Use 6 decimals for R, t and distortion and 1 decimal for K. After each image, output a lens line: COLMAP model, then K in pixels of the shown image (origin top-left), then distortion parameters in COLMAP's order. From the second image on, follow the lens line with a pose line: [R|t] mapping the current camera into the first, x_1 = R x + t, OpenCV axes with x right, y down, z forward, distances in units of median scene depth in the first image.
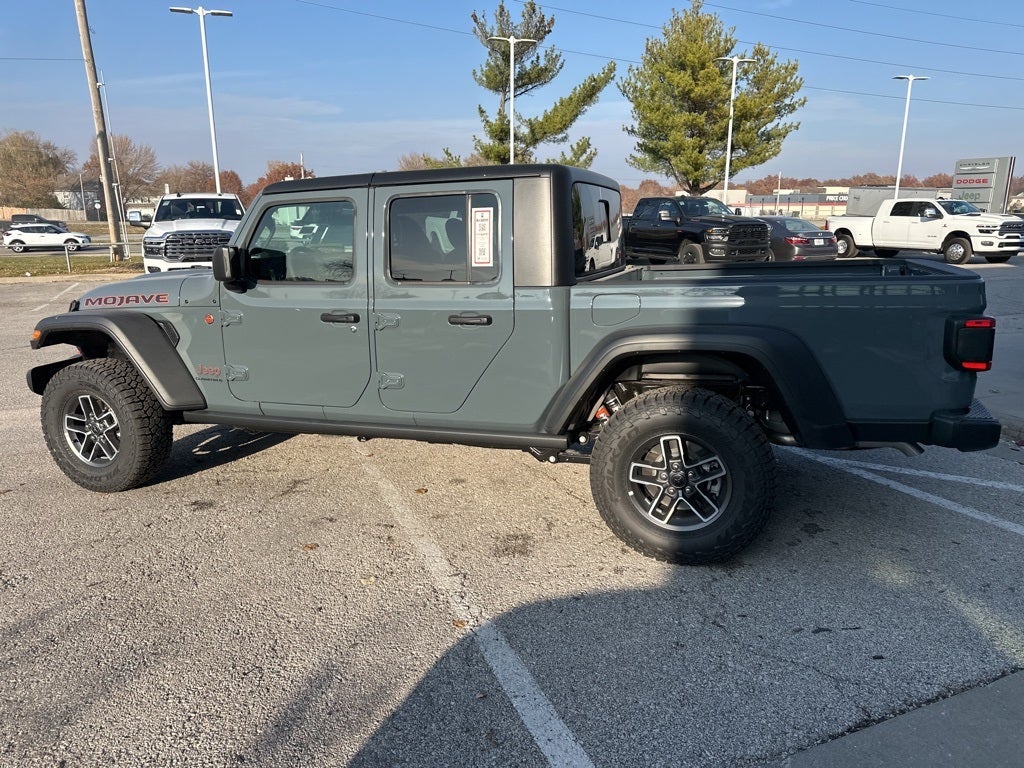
lens RADIAL K [[720.7, 0, 509.3], [0, 720.7, 387.8], [0, 0, 1]] dist [0.045341, -0.057036]
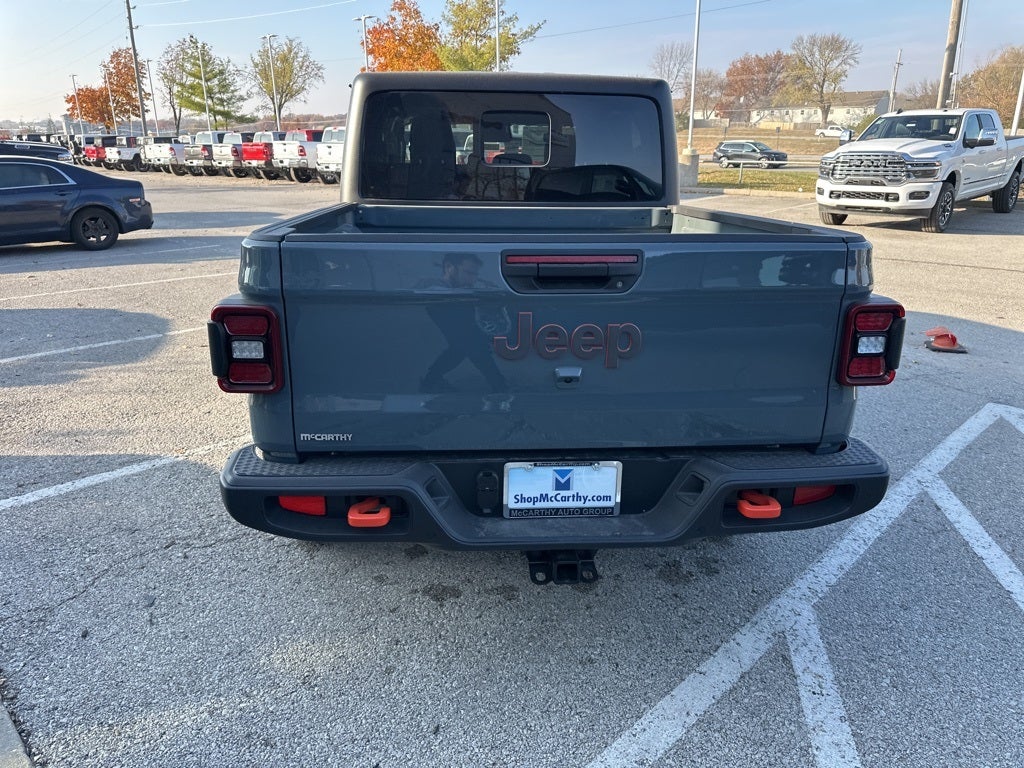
lens RADIAL K [[725.9, 0, 509.7], [0, 725.9, 369.8], [0, 0, 1]] dist [0.034795, -0.043780]
pose [[0.392330, 0.283583, -0.875019, 0.284674], [-0.215622, 0.953136, 0.212222, -0.049175], [0.894195, 0.105413, 0.435091, 0.210728]]
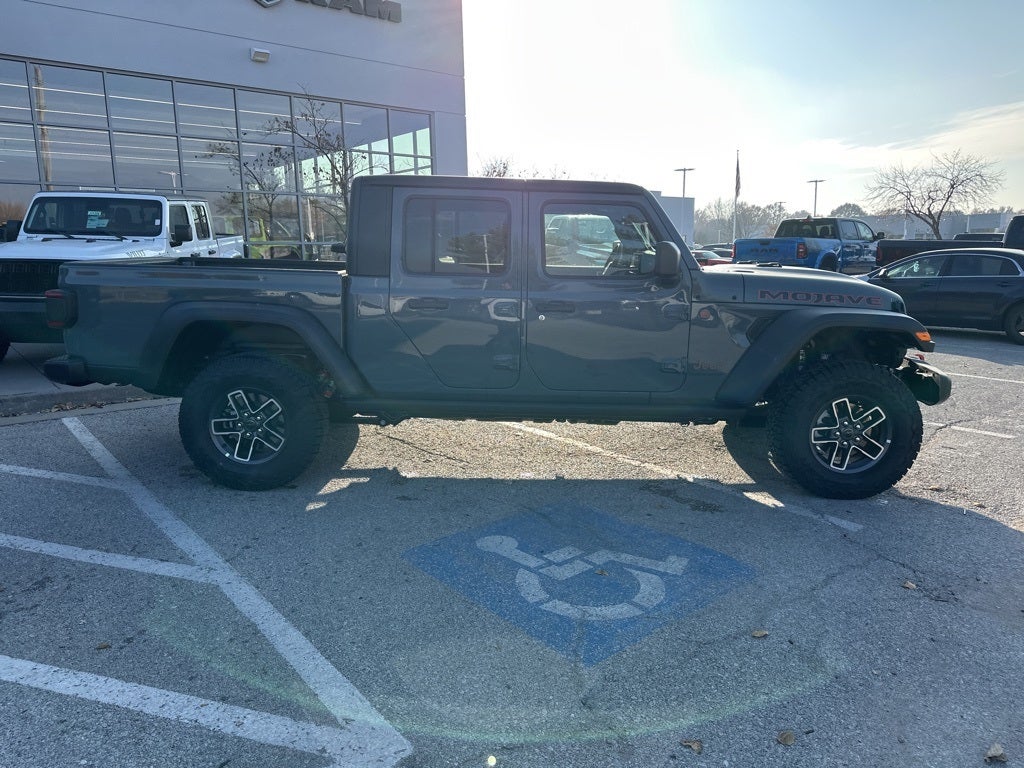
lens RADIAL K [[718.4, 0, 509.2], [0, 718.4, 371.0], [0, 0, 1]] dist [0.048363, -0.056162]
pose [[-0.952416, 0.068471, -0.297011, 0.089577], [-0.052490, 0.923038, 0.381111, -0.149824], [0.300248, 0.378566, -0.875522, 0.697053]]
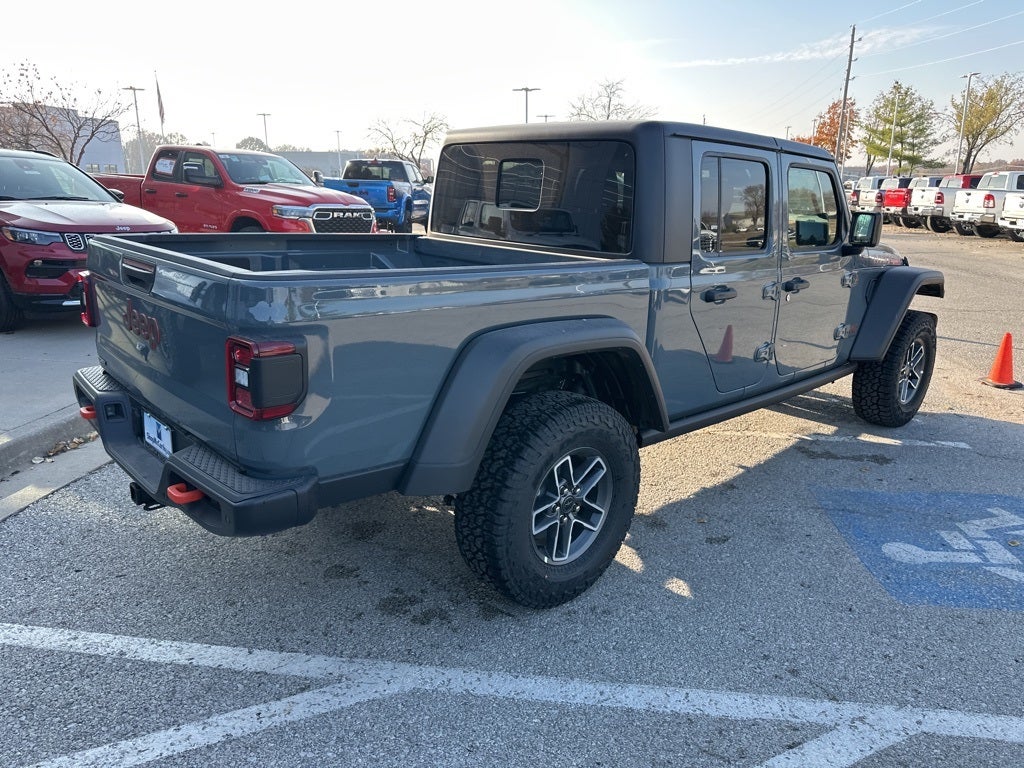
lens RADIAL K [[725.9, 0, 509.7], [0, 725.9, 369.8], [0, 0, 1]] dist [0.034795, -0.043780]
pose [[-0.473574, 0.222807, -0.852106, 0.287054], [-0.209686, 0.911134, 0.354778, -0.104178], [0.855429, 0.346688, -0.384770, 0.437582]]
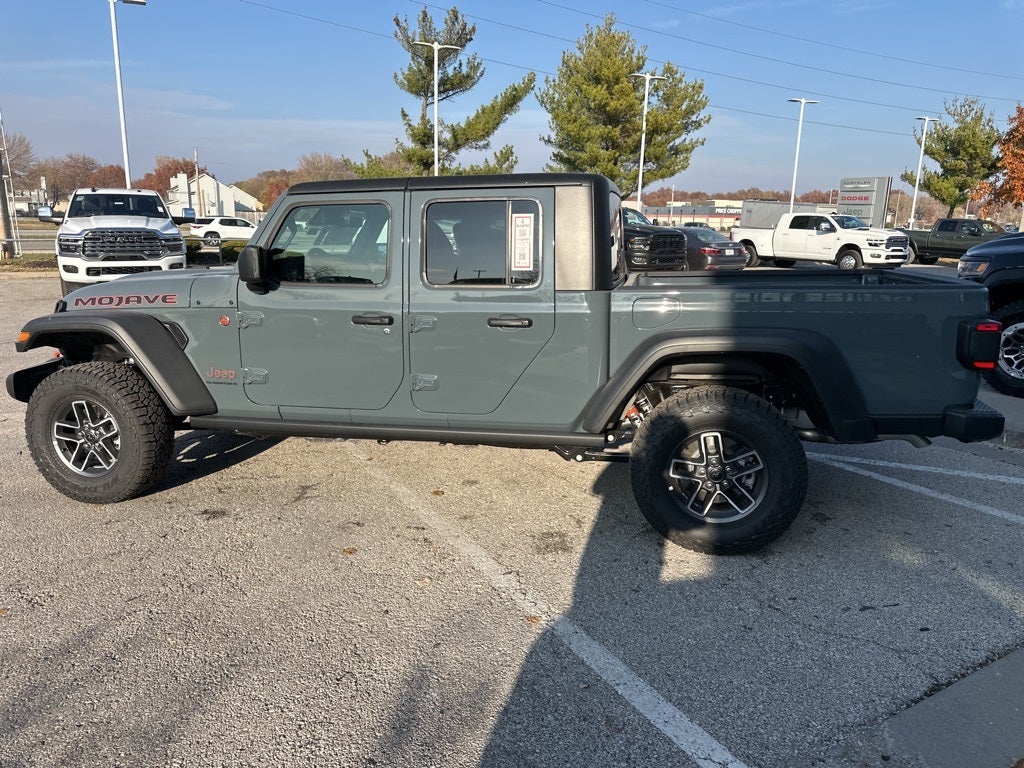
lens RADIAL K [[719.7, 0, 509.2], [0, 719.7, 381.0], [0, 0, 1]] dist [0.047376, -0.059538]
pose [[0.991019, -0.006073, 0.133583, -0.053083], [0.008089, 0.999861, -0.014554, 0.000916], [-0.133476, 0.015504, 0.990931, -0.002896]]
